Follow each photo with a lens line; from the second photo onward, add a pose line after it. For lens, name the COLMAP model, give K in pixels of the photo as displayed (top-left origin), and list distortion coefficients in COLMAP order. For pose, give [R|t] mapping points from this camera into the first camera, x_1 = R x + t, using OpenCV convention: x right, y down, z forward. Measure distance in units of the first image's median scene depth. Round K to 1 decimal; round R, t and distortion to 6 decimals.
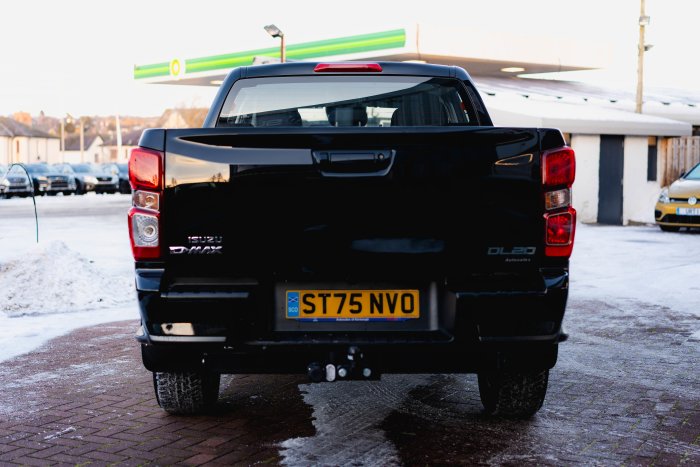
lens RADIAL K [[1045.6, 0, 350.0], [0, 1045.6, 233.5], [0, 0, 1]] dist [0.015053, 0.049595]
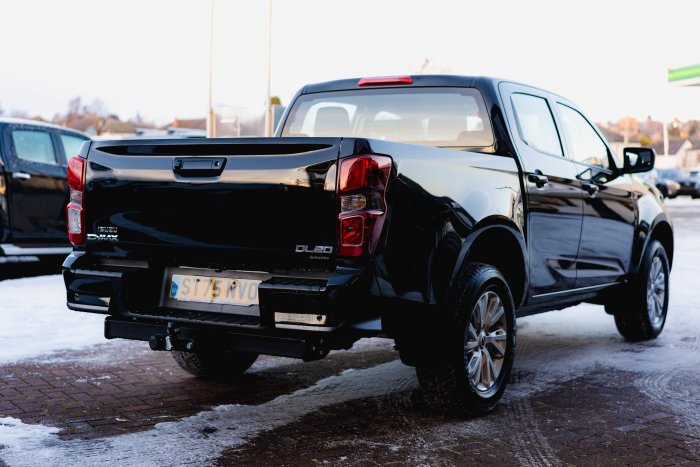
lens RADIAL K [[1045.6, 0, 350.0], [0, 1045.6, 233.5], [0, 0, 1]] dist [0.015053, 0.049595]
pose [[0.848634, 0.035424, -0.527793, 0.750548], [-0.037704, 0.999268, 0.006444, -0.008333], [0.527635, 0.014431, 0.849348, 0.079560]]
